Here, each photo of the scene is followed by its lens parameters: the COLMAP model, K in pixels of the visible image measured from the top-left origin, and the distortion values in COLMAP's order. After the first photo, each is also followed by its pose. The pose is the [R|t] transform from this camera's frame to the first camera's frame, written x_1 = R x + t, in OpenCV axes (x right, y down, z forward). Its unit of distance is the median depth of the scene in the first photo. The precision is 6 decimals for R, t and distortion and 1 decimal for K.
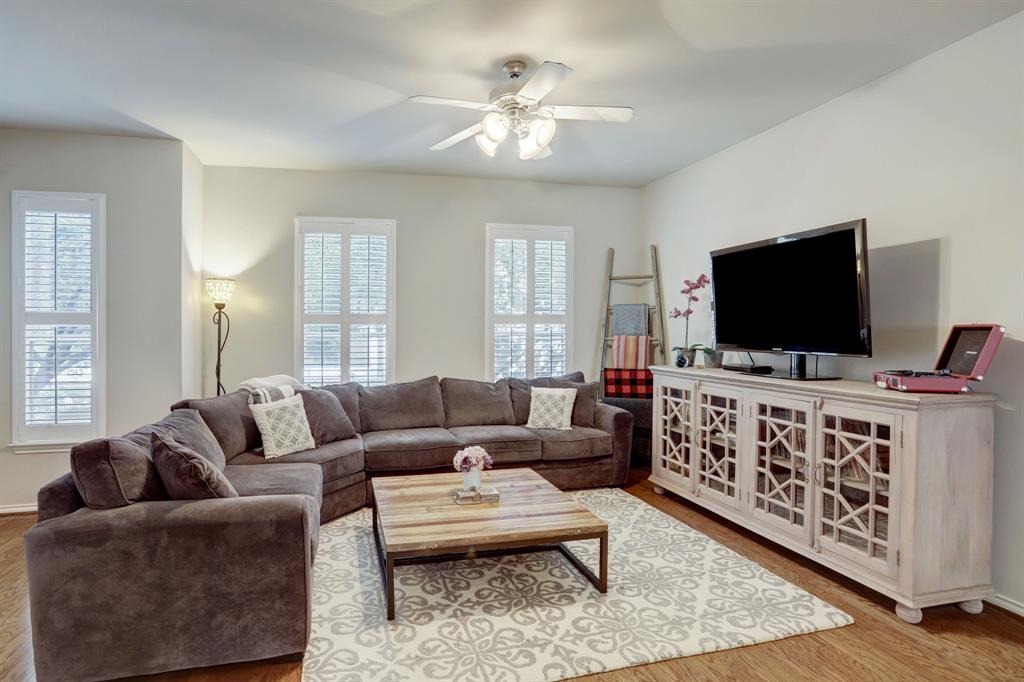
lens RADIAL K [[564.3, 0, 485.2], [0, 564.3, 343.0], [0, 0, 1]] dist [-0.031649, 0.000433]
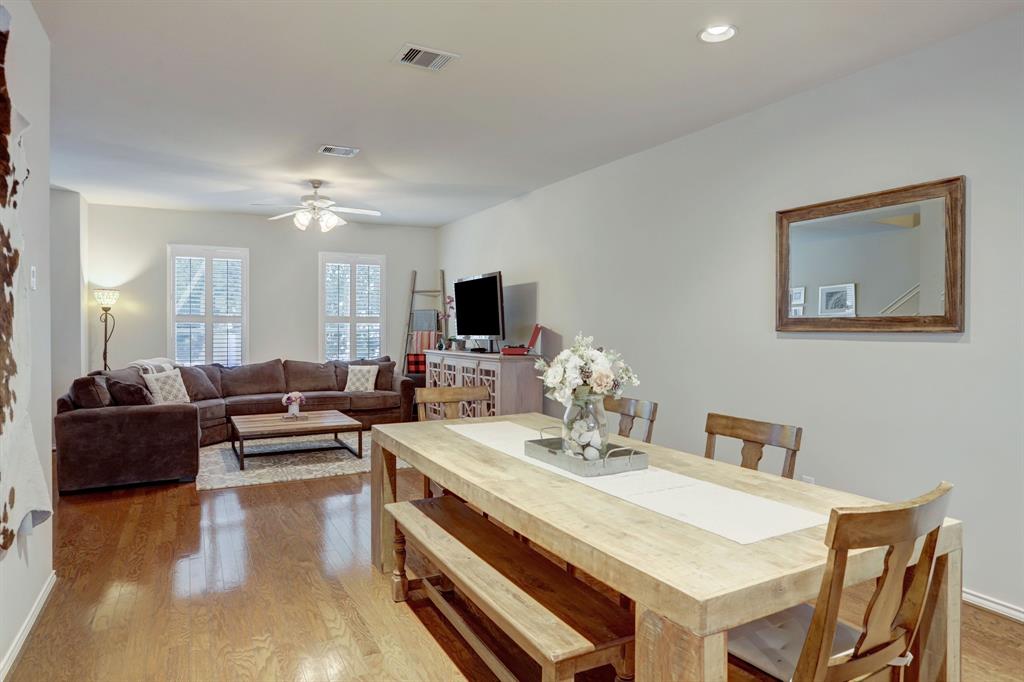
lens RADIAL K [[621.8, 0, 553.3], [0, 621.8, 344.8], [0, 0, 1]] dist [0.003554, 0.002015]
pose [[0.960157, -0.005595, 0.279406, 0.174684], [0.005452, 0.999984, 0.001288, 0.030236], [-0.279409, 0.000287, 0.960172, -0.901802]]
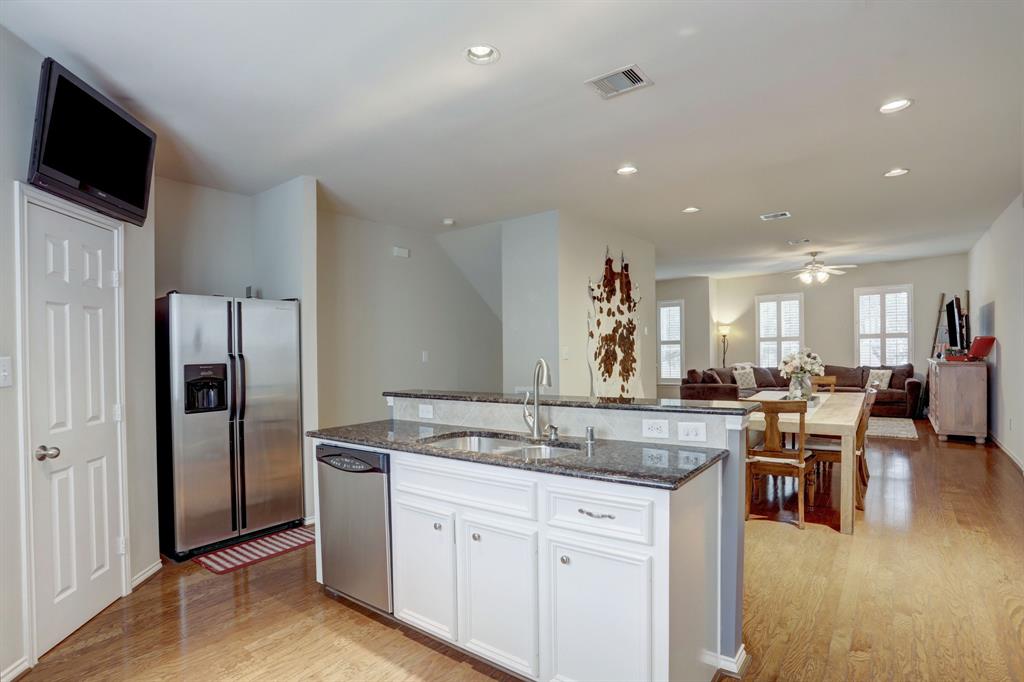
lens RADIAL K [[564.3, 0, 485.2], [0, 564.3, 343.0], [0, 0, 1]] dist [-0.031649, 0.000433]
pose [[0.635696, -0.025262, -0.771526, 0.925874], [0.002820, 0.999534, -0.030404, 0.047555], [0.771934, 0.017152, 0.635471, -1.681299]]
